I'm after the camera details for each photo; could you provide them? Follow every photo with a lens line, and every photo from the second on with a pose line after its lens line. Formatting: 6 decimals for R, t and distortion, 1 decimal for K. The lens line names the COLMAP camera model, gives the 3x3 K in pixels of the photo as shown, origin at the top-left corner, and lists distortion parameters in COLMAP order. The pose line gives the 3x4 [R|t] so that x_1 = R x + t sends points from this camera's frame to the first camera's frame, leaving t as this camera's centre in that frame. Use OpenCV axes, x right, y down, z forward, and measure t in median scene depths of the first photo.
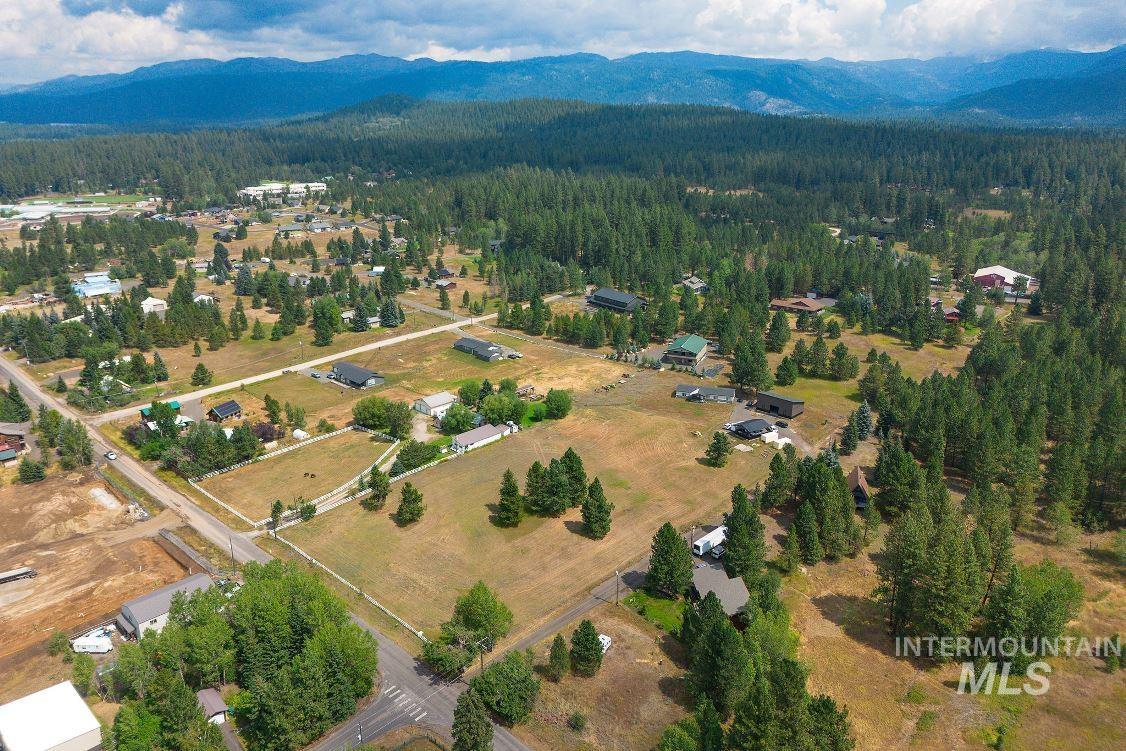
lens RADIAL K [[794.8, 0, 567.5], [0, 794.8, 370.7], [0, 0, 1]] dist [0.067793, -0.062373]
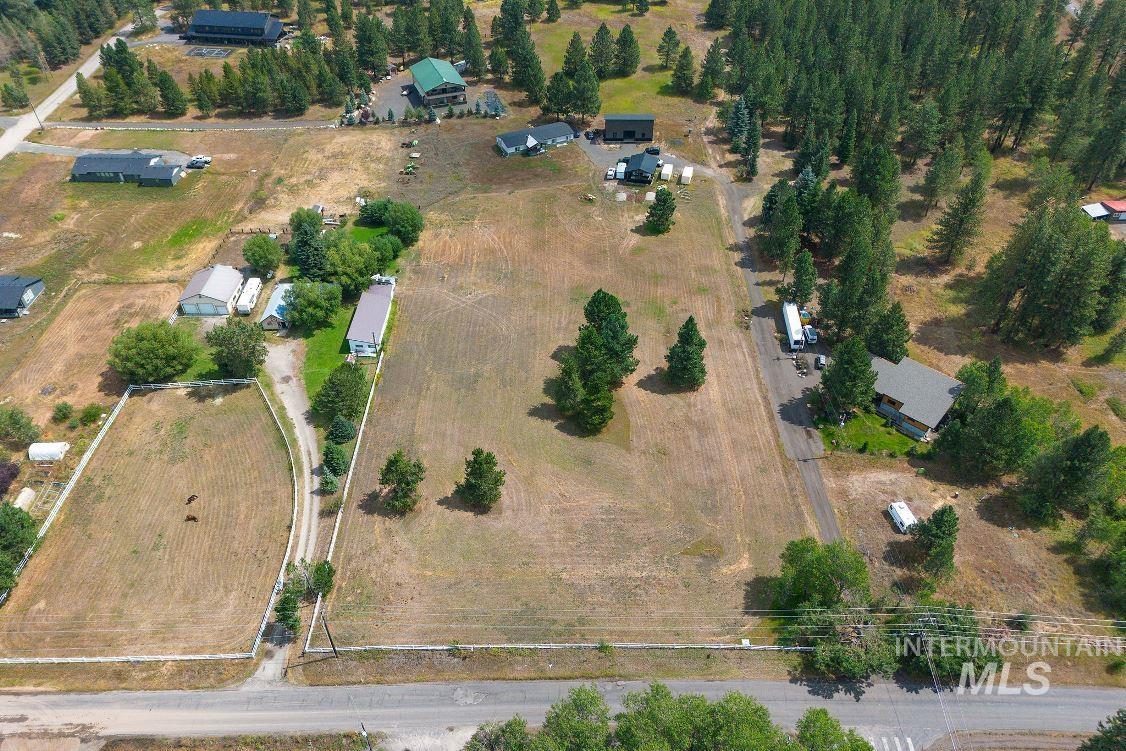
lens RADIAL K [[794.8, 0, 567.5], [0, 794.8, 370.7], [0, 0, 1]] dist [0.067793, -0.062373]
pose [[0.728900, -0.450445, 0.515562, -0.268626], [0.214798, 0.865504, 0.452509, -0.106760], [-0.650051, -0.219092, 0.727621, 0.323409]]
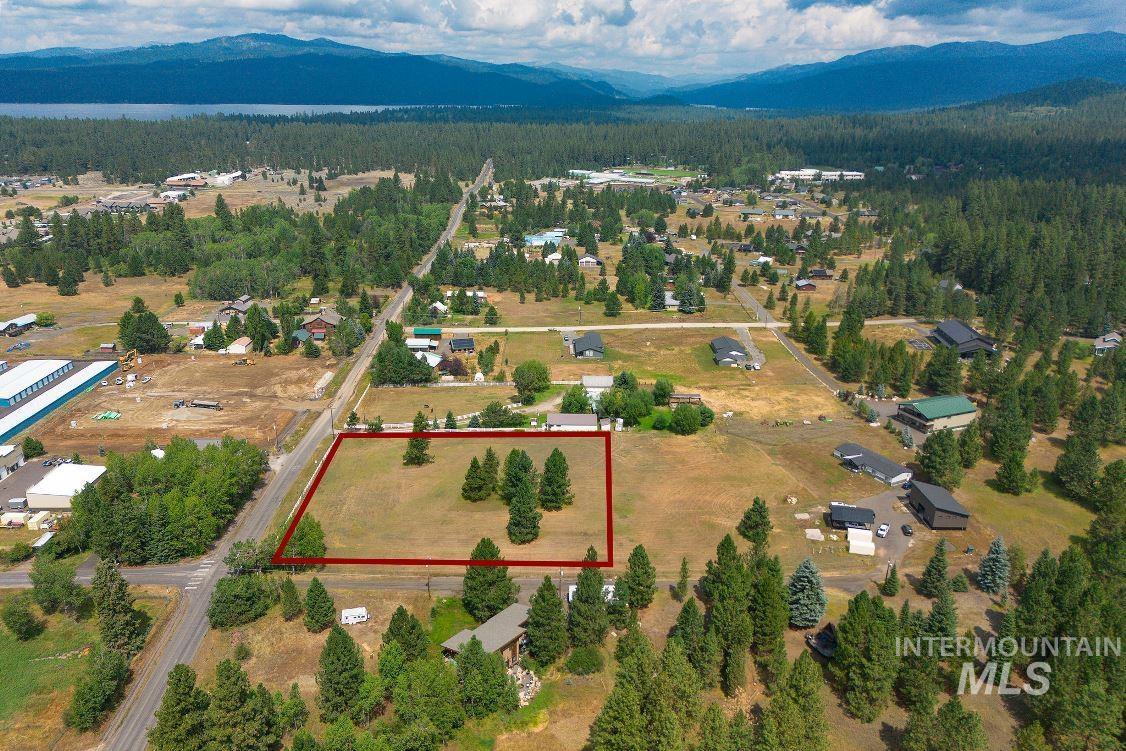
lens RADIAL K [[798.6, 0, 565.6], [0, 798.6, 373.7], [0, 0, 1]] dist [0.070952, -0.060676]
pose [[0.707976, 0.245854, -0.662062, 0.405865], [-0.235501, 0.965979, 0.106879, -0.061143], [0.665814, 0.080249, 0.741789, 0.192952]]
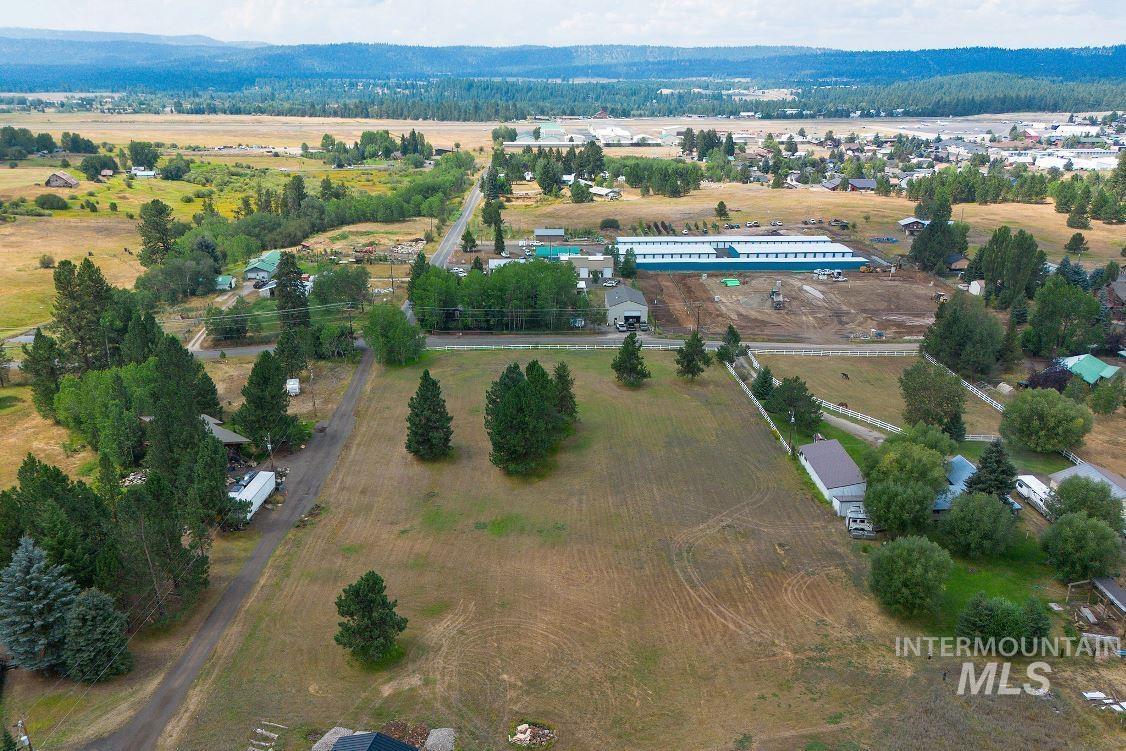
lens RADIAL K [[910.4, 0, 564.8], [0, 910.4, 429.2], [0, 0, 1]] dist [0.069257, -0.068252]
pose [[-0.709163, 0.256504, -0.656729, 0.275018], [-0.222319, 0.802596, 0.553546, -0.157689], [0.669075, 0.538558, -0.512146, 0.896442]]
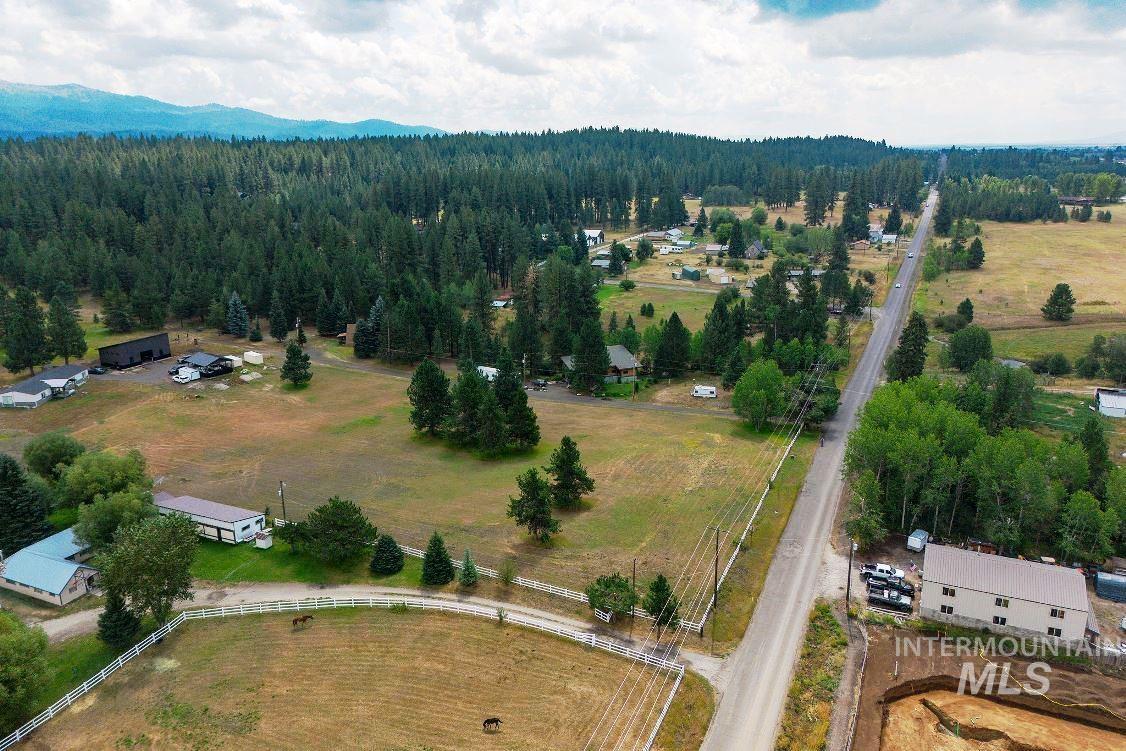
lens RADIAL K [[793.0, 0, 565.0], [0, 793.0, 373.8], [0, 0, 1]] dist [0.072717, -0.067528]
pose [[-0.316930, -0.257856, 0.912724, -0.443510], [0.305894, 0.883119, 0.355710, -0.067194], [-0.897766, 0.391932, -0.201010, 0.677406]]
